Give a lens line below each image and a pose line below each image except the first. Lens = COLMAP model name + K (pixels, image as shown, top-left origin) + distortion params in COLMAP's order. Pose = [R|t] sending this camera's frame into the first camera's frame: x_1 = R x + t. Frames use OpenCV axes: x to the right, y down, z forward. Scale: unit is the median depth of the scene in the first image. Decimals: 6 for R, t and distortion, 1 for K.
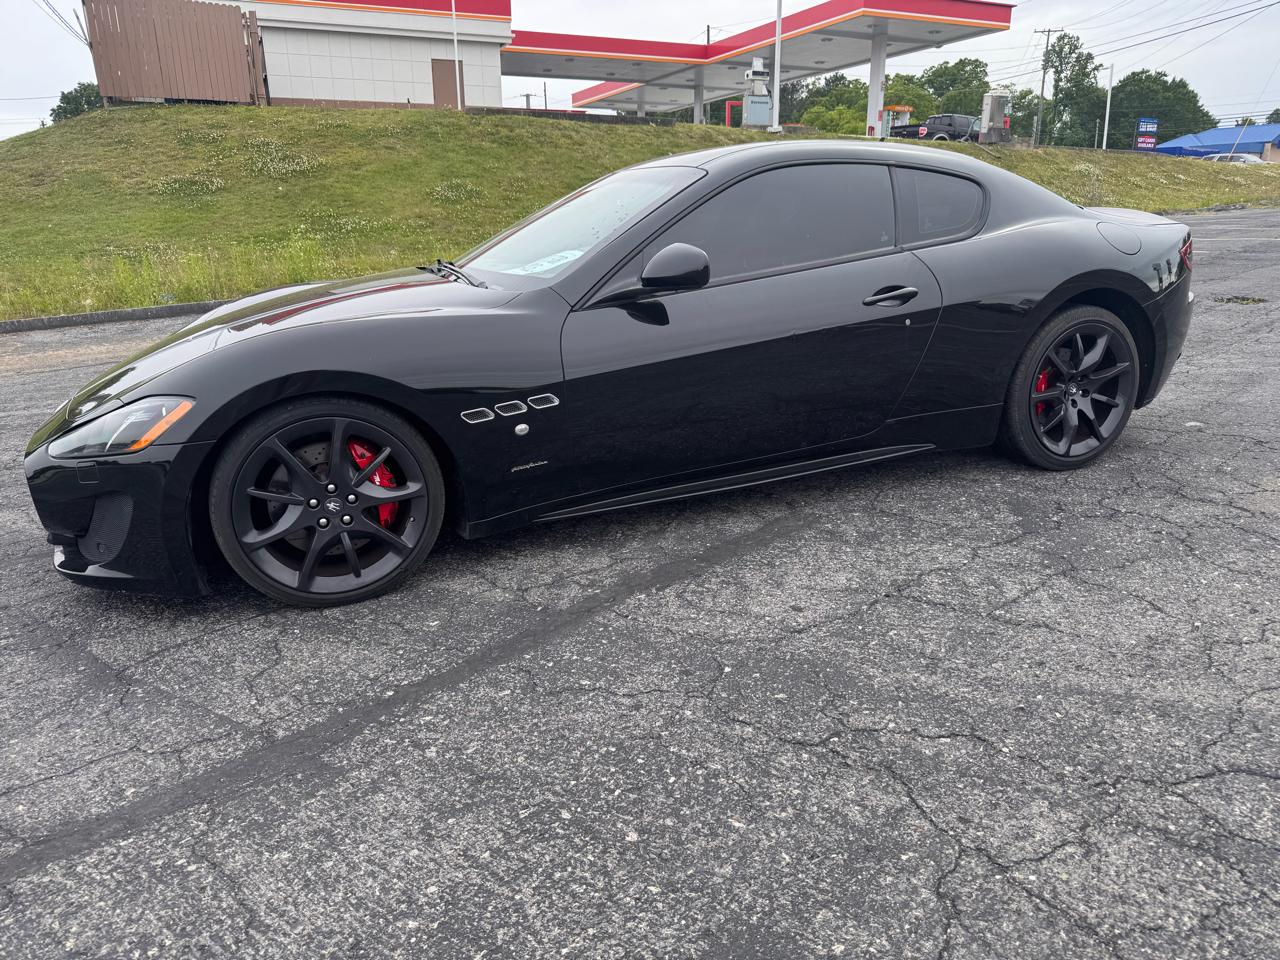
lens RADIAL K [[903.9, 0, 640.0], [0, 903.9, 480.0], [0, 0, 1]] dist [0.031043, -0.042702]
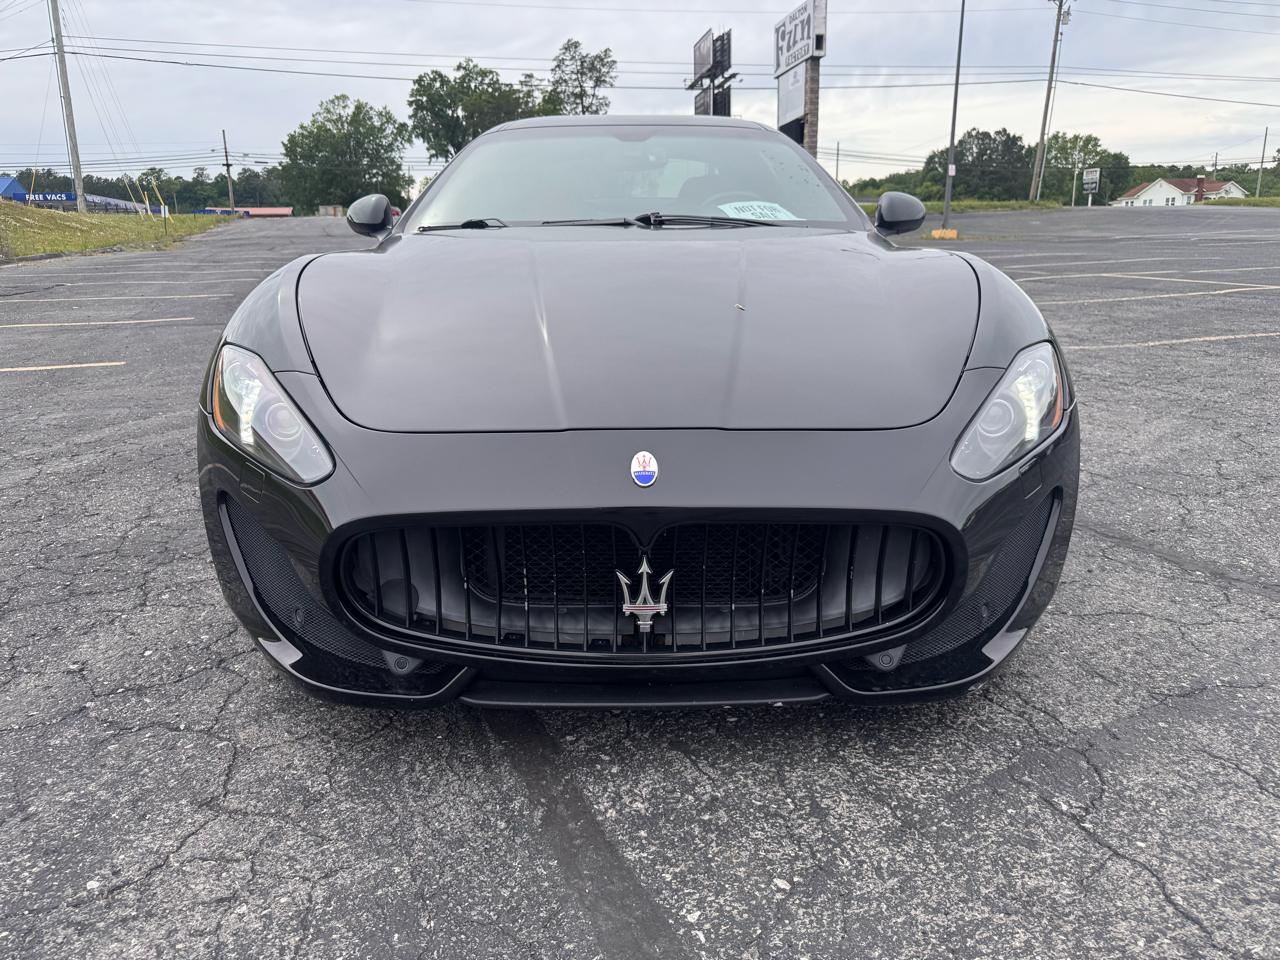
lens RADIAL K [[910.0, 0, 639.5], [0, 910.0, 474.8], [0, 0, 1]] dist [0.006925, -0.007424]
pose [[0.370581, -0.214992, 0.903575, -0.904932], [0.269752, 0.955821, 0.116791, -0.112792], [-0.888765, 0.200461, 0.412204, 0.684409]]
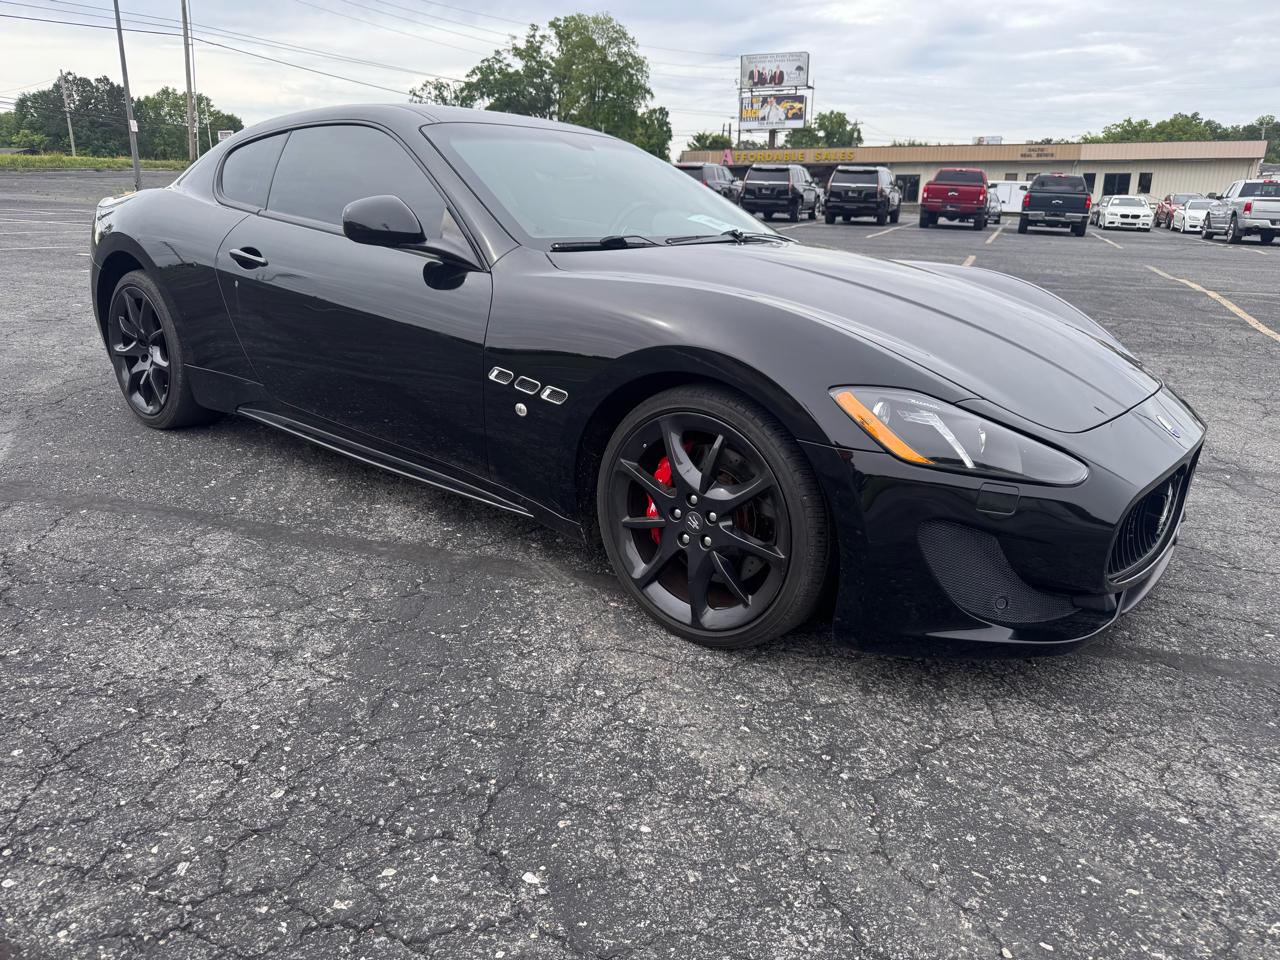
lens RADIAL K [[910.0, 0, 639.5], [0, 910.0, 474.8], [0, 0, 1]] dist [0.006925, -0.007424]
pose [[-0.471080, -0.239302, 0.849010, -0.906731], [0.249596, 0.887000, 0.388500, -0.363377], [-0.846041, 0.394924, -0.358119, 1.374990]]
